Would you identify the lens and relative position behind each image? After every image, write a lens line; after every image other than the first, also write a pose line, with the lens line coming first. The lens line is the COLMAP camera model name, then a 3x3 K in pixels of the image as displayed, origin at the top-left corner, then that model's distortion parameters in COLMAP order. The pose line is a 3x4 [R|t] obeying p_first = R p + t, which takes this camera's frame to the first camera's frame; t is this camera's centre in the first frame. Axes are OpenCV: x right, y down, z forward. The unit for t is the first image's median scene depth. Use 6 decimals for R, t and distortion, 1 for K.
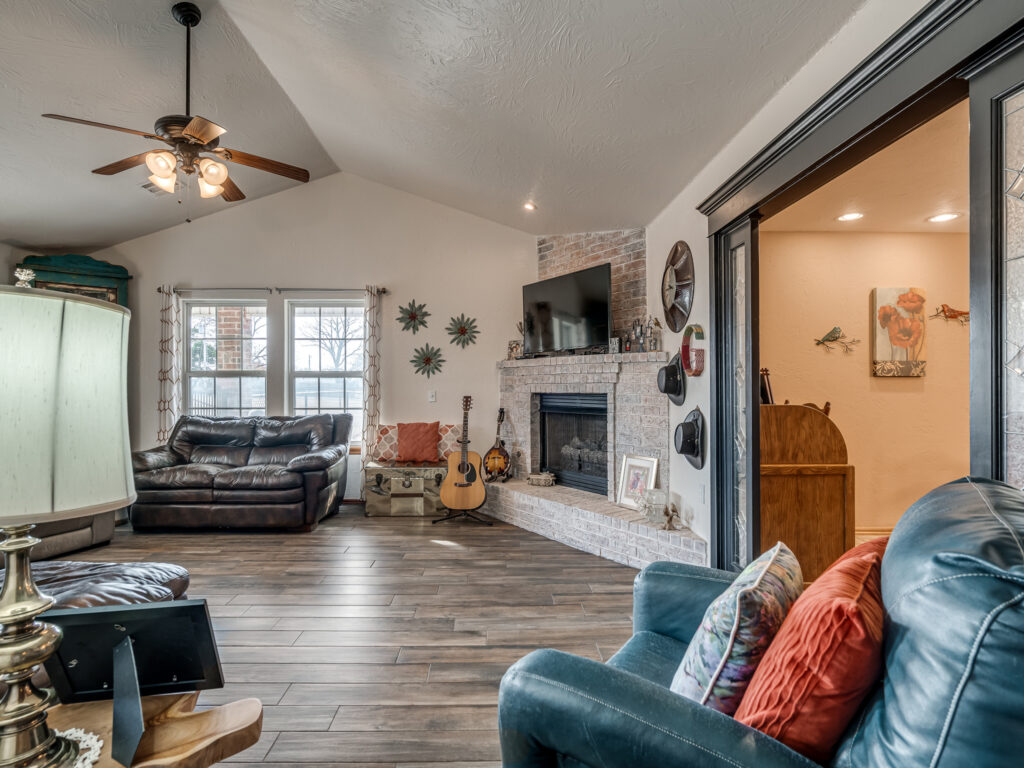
lens RADIAL K [[523.6, 0, 505.9], [0, 523.6, 383.7], [0, 0, 1]] dist [0.000600, -0.000100]
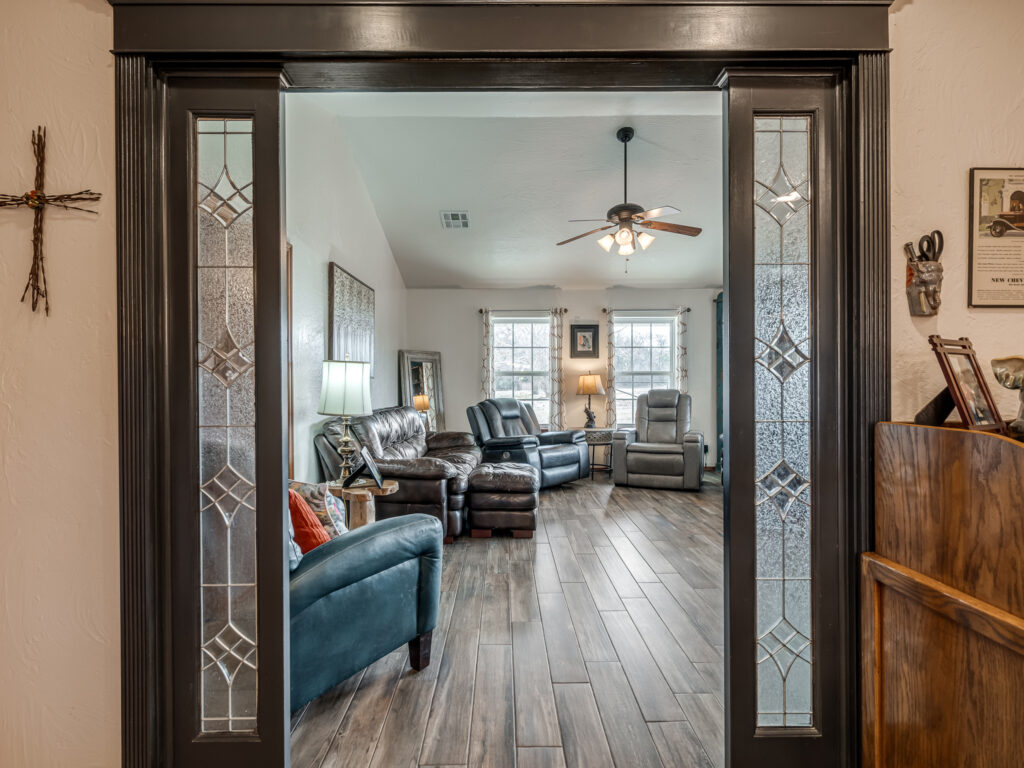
lens RADIAL K [[523.6, 0, 508.3], [0, 523.6, 384.1], [0, 0, 1]] dist [0.000600, -0.000100]
pose [[-0.001677, 0.002377, -0.999996, 0.623391], [0.008916, 0.999957, 0.002362, 0.002240], [0.999959, -0.008912, -0.001698, 0.464252]]
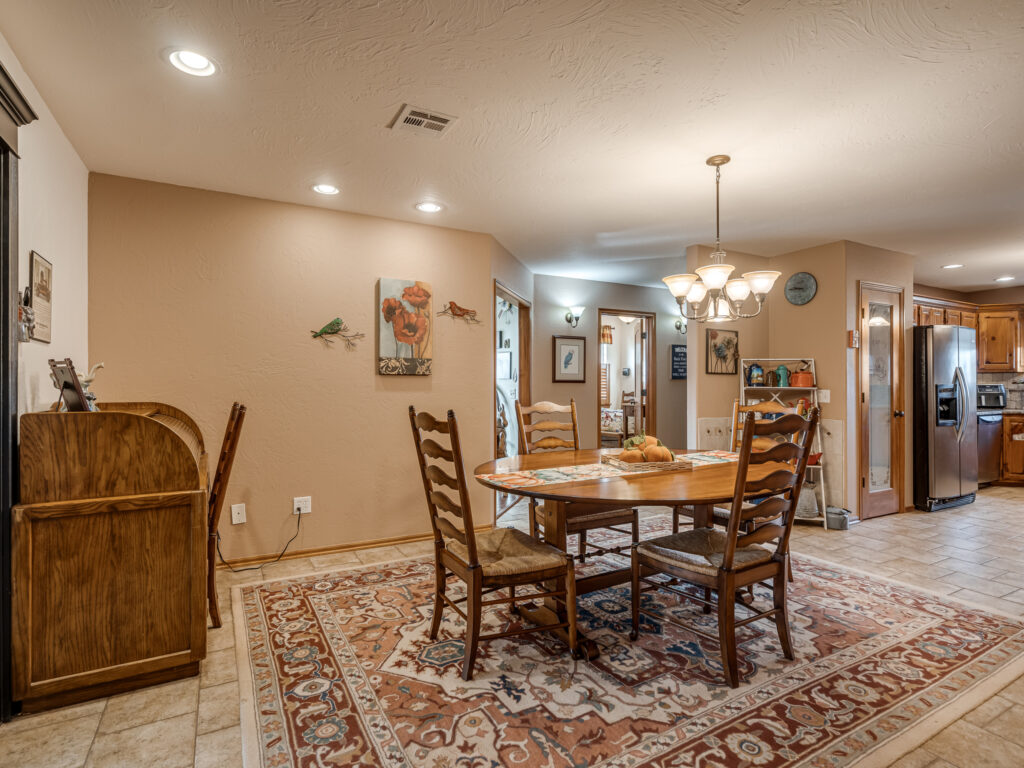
lens RADIAL K [[523.6, 0, 500.5], [0, 523.6, 382.6], [0, 0, 1]] dist [0.000600, -0.000100]
pose [[0.883511, 0.001583, 0.468408, 0.466035], [-0.001414, 0.999999, -0.000712, 0.000638], [-0.468408, -0.000034, 0.883512, 0.094213]]
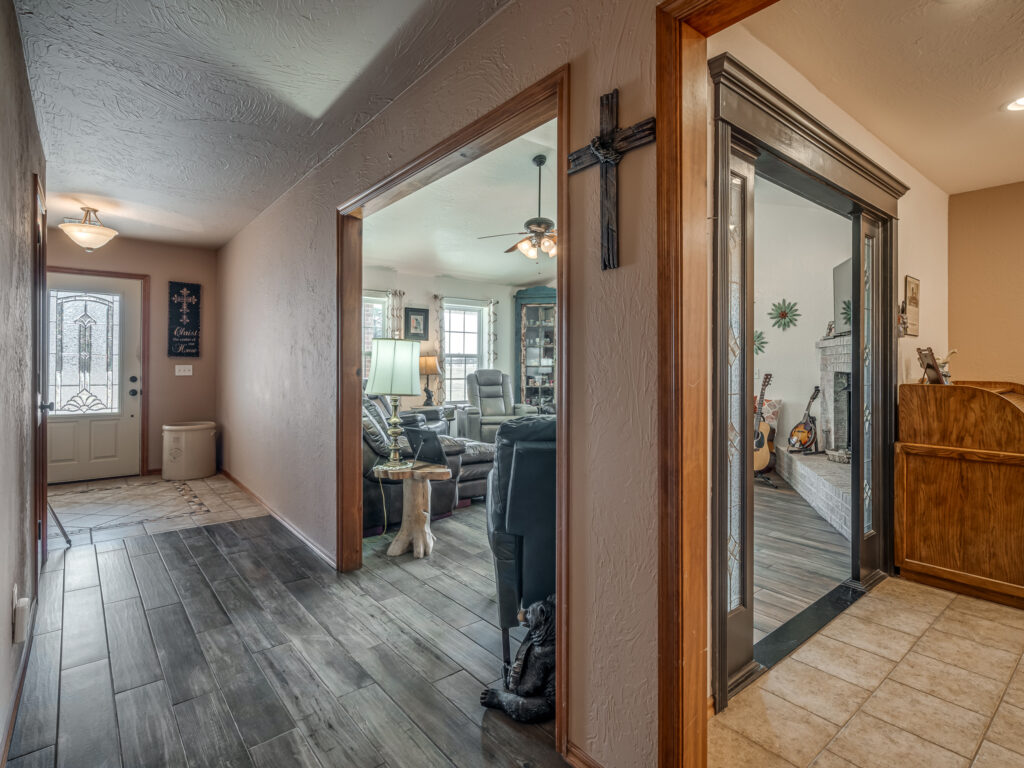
lens RADIAL K [[523.6, 0, 514.0], [0, 523.6, 362.0], [0, 0, 1]] dist [0.000600, -0.000100]
pose [[0.632409, 0.000896, -0.774634, 0.529457], [-0.002496, 0.999996, -0.000880, 0.000279], [0.774631, 0.002490, 0.632409, -0.158638]]
